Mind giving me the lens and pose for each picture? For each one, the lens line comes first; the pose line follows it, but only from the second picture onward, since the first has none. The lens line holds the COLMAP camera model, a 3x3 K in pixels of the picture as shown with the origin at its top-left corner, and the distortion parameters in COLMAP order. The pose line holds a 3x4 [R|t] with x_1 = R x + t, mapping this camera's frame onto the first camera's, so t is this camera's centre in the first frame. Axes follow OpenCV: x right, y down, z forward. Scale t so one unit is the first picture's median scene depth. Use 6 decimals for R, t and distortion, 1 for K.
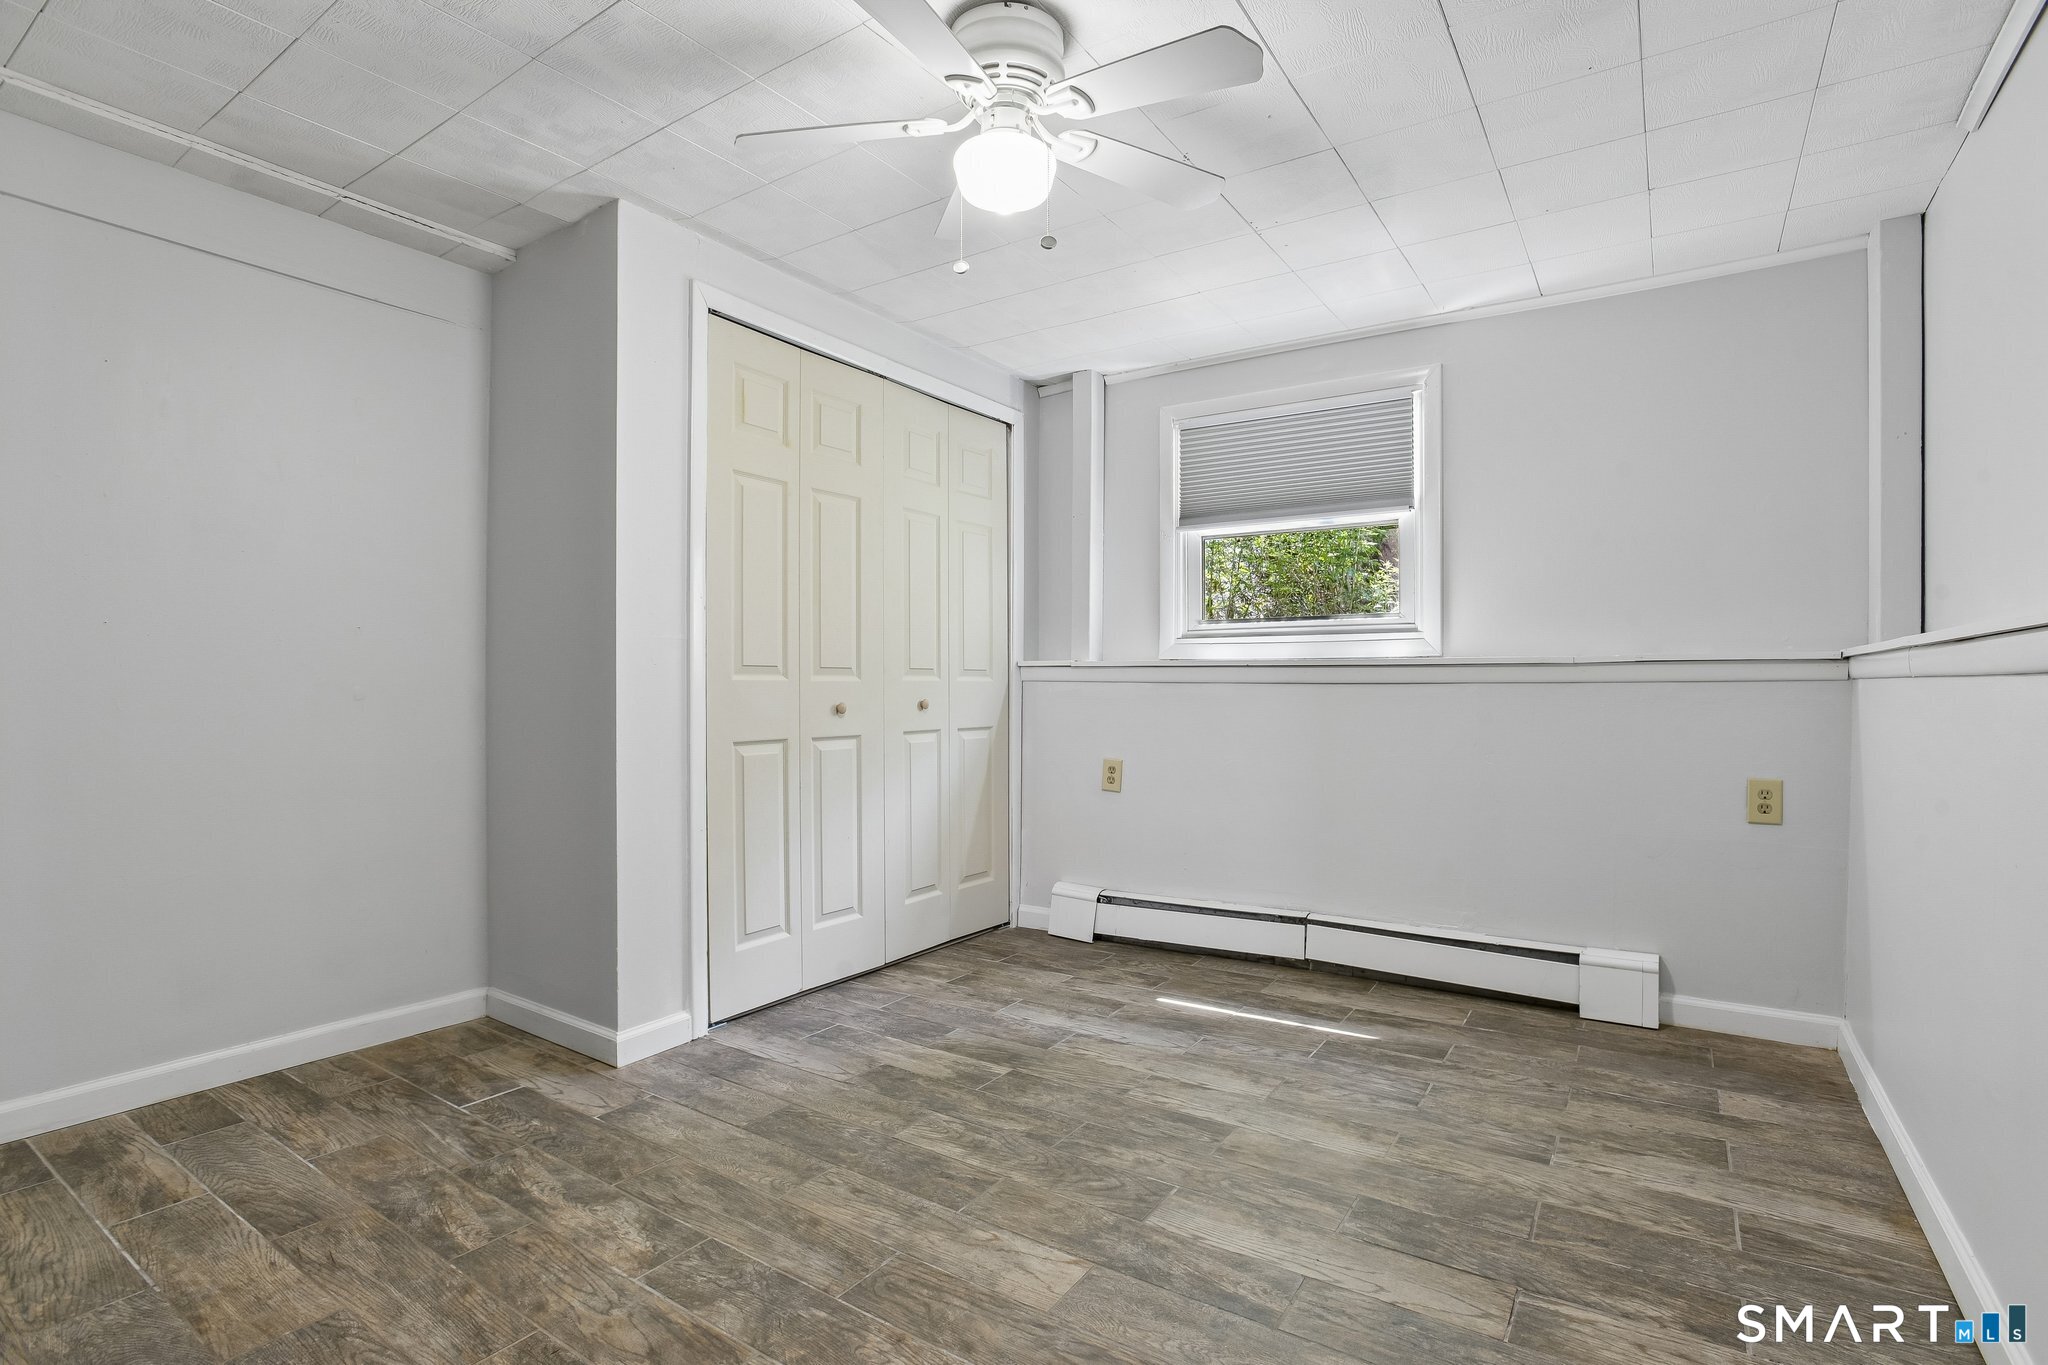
lens RADIAL K [[1002.3, 0, 1024.0], [0, 1002.3, 682.5], [0, 0, 1]] dist [-0.053578, 0.020771]
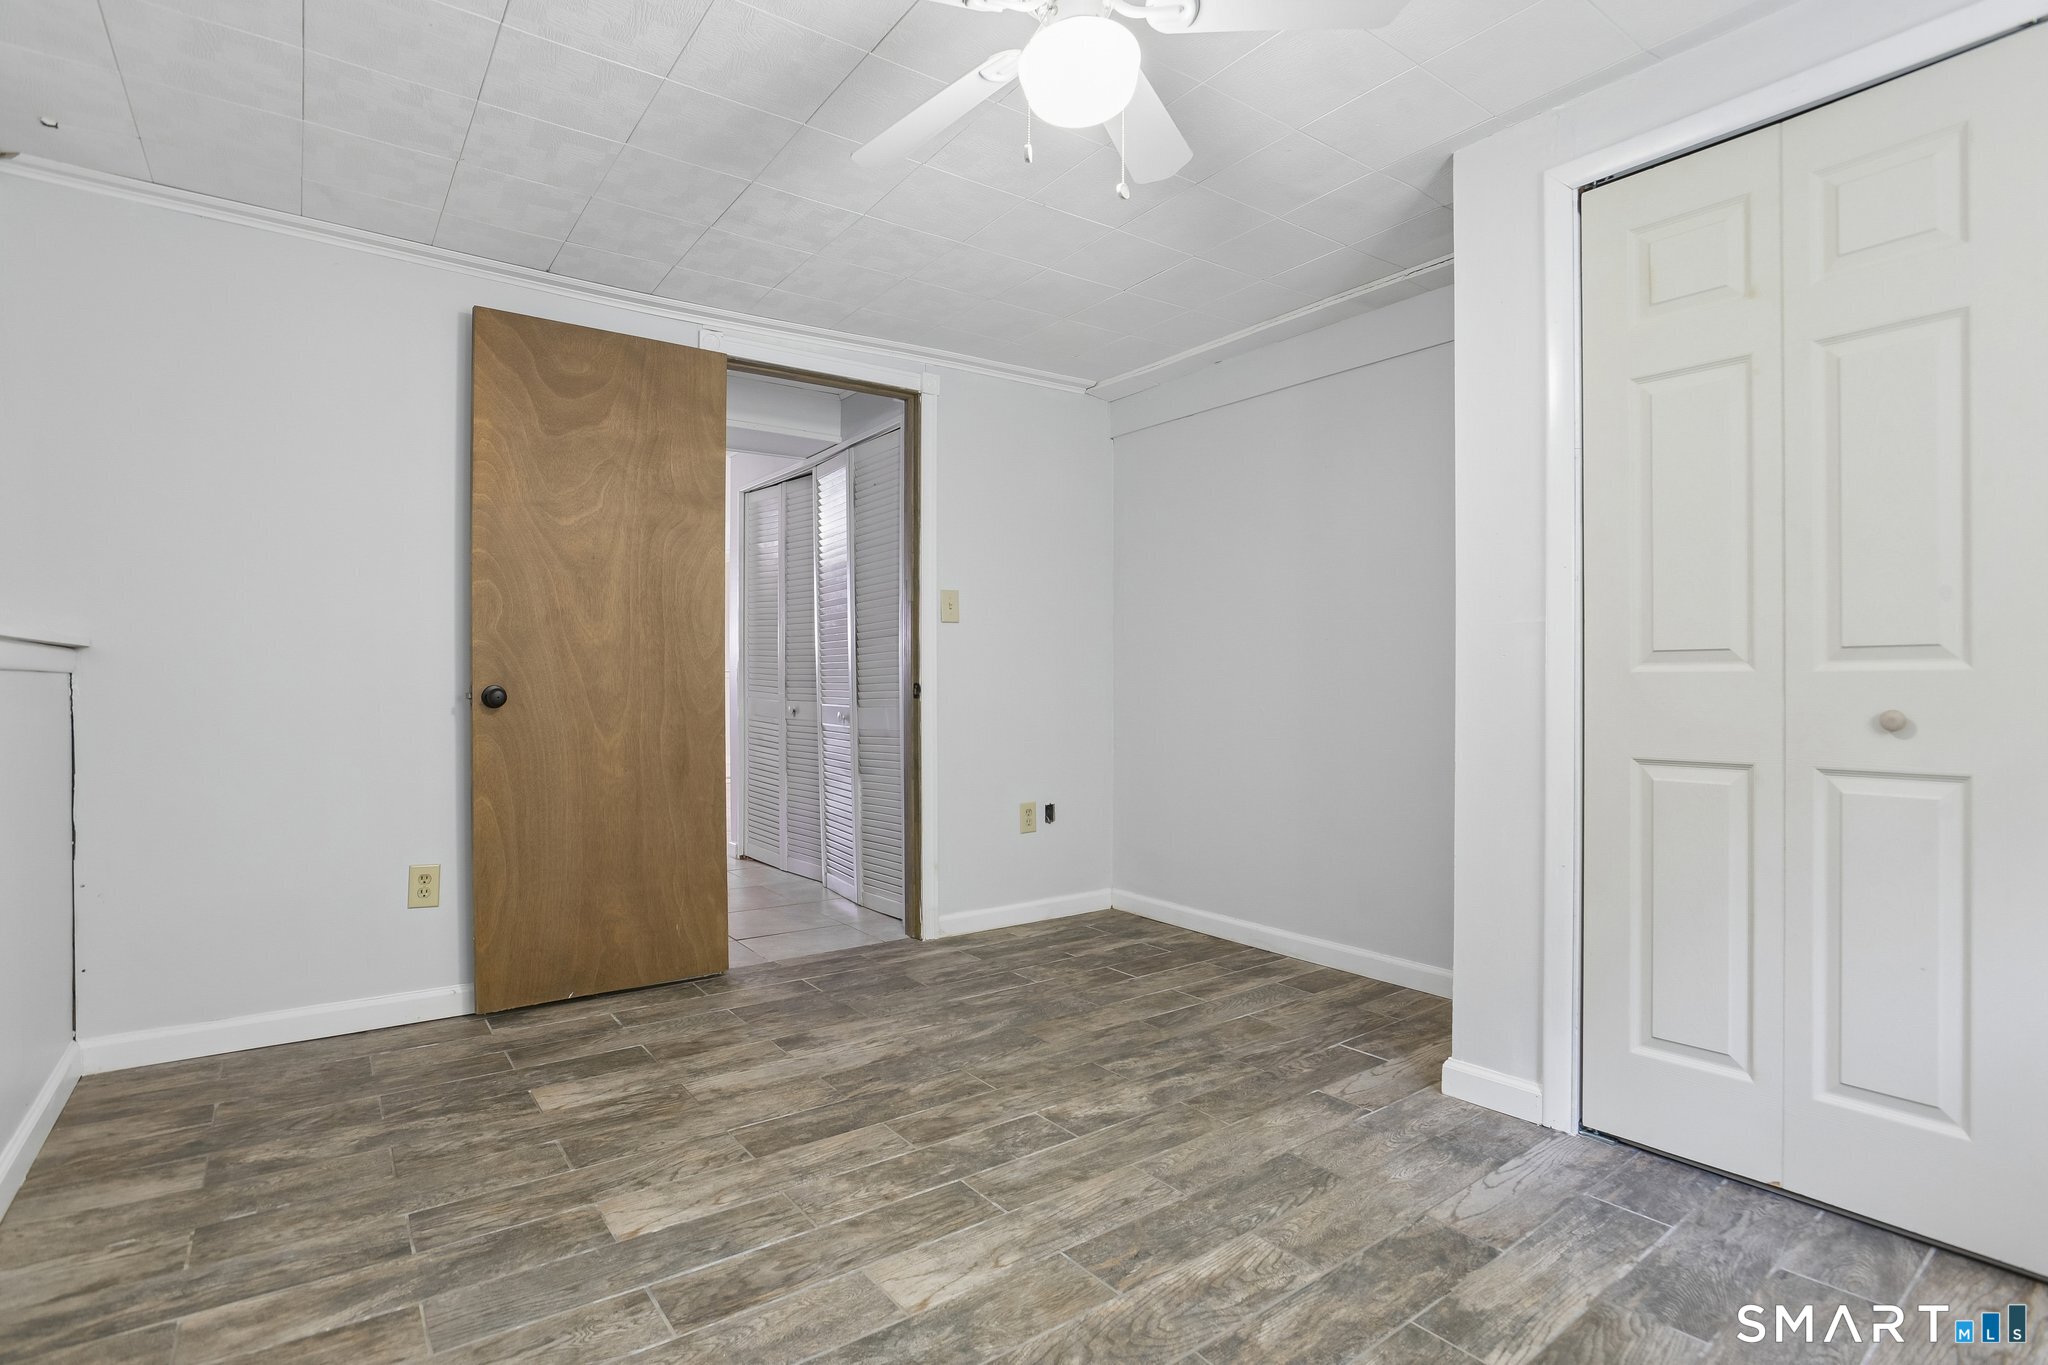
lens RADIAL K [[1002.3, 0, 1024.0], [0, 1002.3, 682.5], [0, 0, 1]] dist [-0.053578, 0.020771]
pose [[-0.352824, -0.004347, -0.935680, 0.706276], [0.010978, 0.999901, -0.008786, 0.006790], [0.935625, -0.013372, -0.352741, 1.128069]]
